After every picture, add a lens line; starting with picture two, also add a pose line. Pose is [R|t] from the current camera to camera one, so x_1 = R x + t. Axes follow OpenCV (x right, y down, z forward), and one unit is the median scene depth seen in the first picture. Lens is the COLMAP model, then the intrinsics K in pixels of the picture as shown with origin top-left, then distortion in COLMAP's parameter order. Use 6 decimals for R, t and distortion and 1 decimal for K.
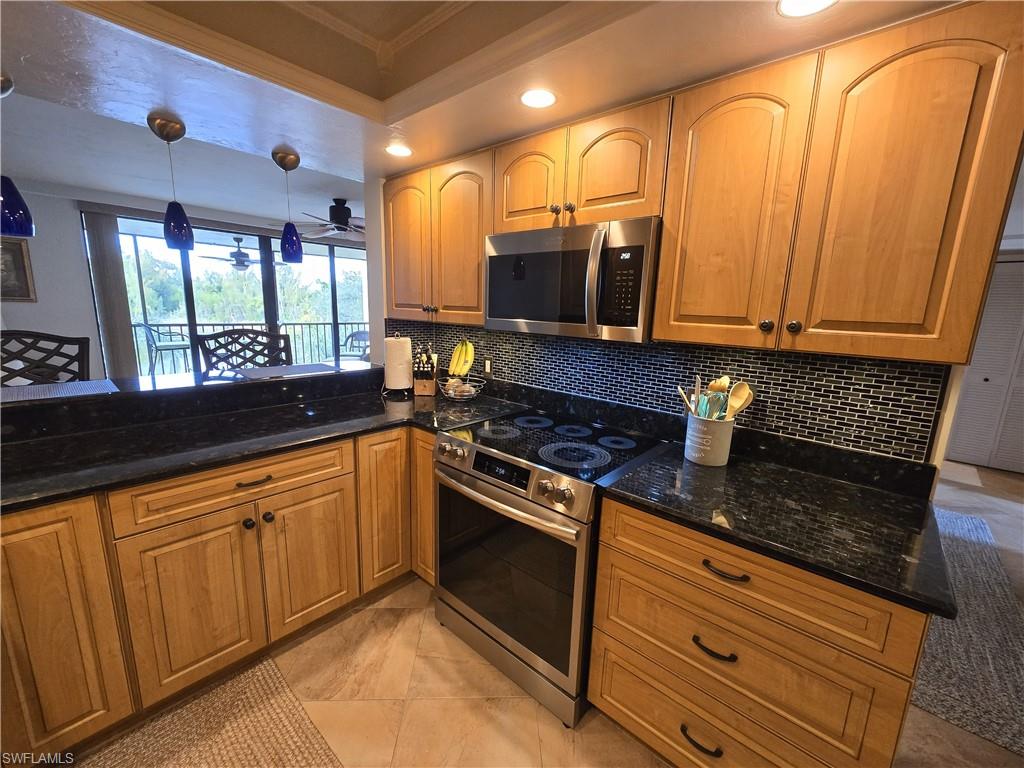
lens RADIAL K [[420.5, 0, 515.4], [0, 420.5, 386.4], [0, 0, 1]] dist [-0.000645, -0.000334]
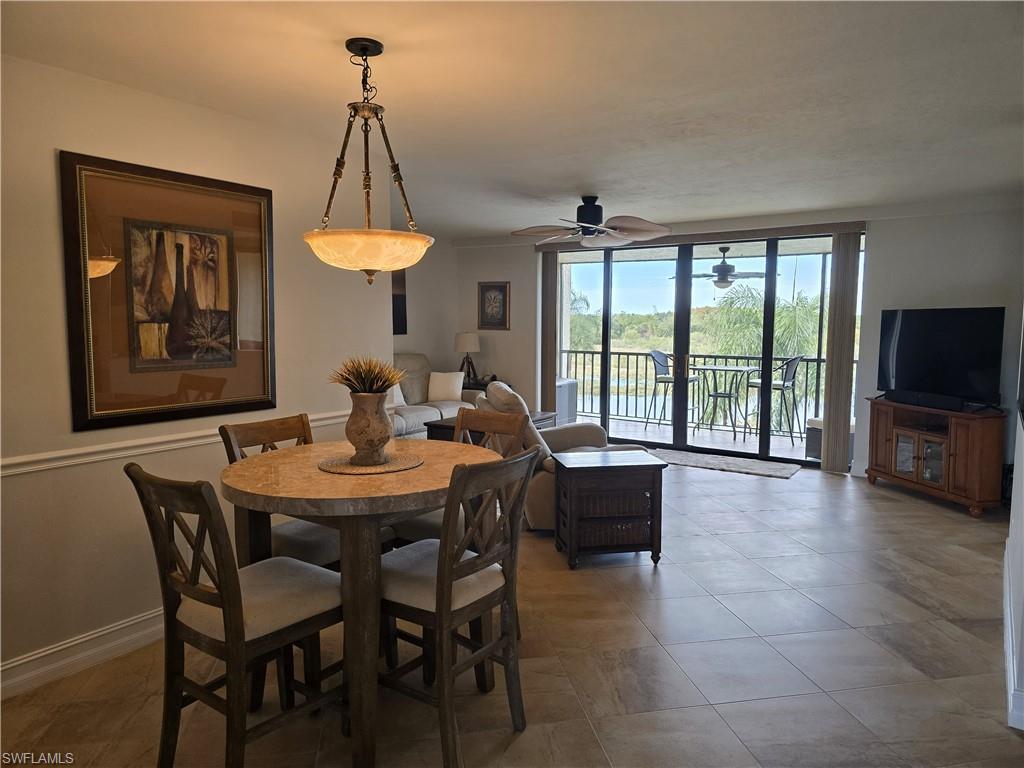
lens RADIAL K [[685.7, 0, 507.1], [0, 685.7, 394.0], [0, 0, 1]] dist [0.062169, -0.057577]
pose [[0.110334, 0.077100, -0.990900, 2.320801], [-0.189850, 0.980264, 0.055133, -0.324892], [0.975594, 0.182040, 0.122794, 2.007212]]
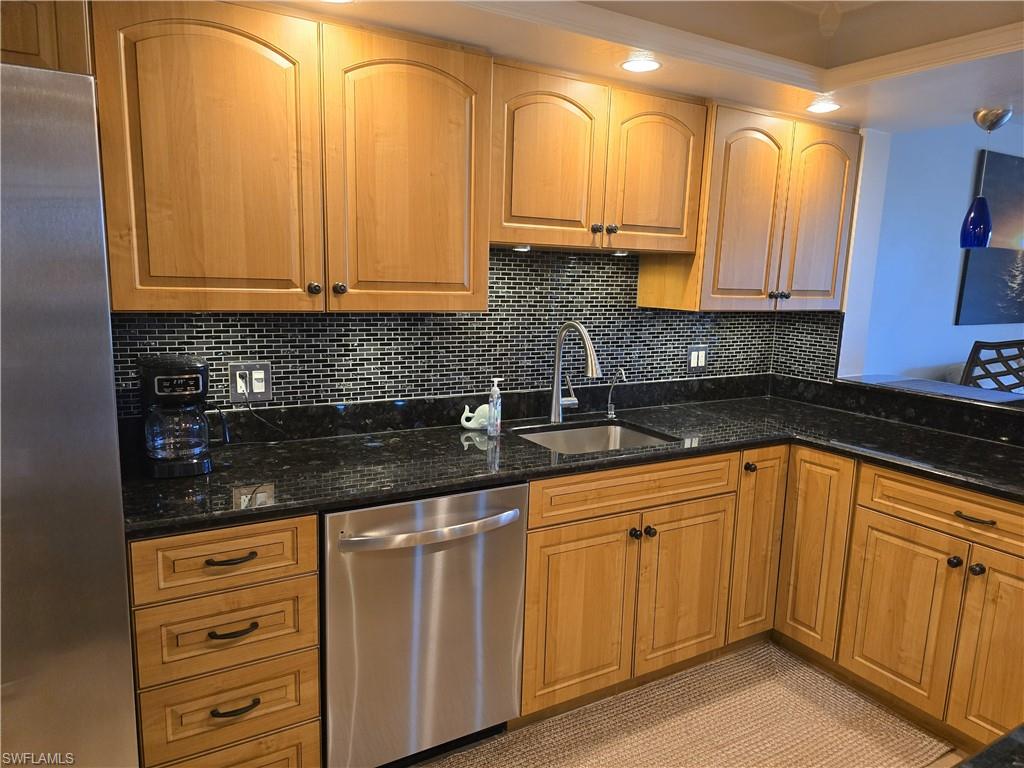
lens RADIAL K [[685.7, 0, 507.1], [0, 685.7, 394.0], [0, 0, 1]] dist [0.062169, -0.057577]
pose [[-0.313618, 0.120086, -0.941925, 0.915189], [-0.219636, 0.955896, 0.194995, -0.073404], [0.923799, 0.268035, -0.273411, 0.439772]]
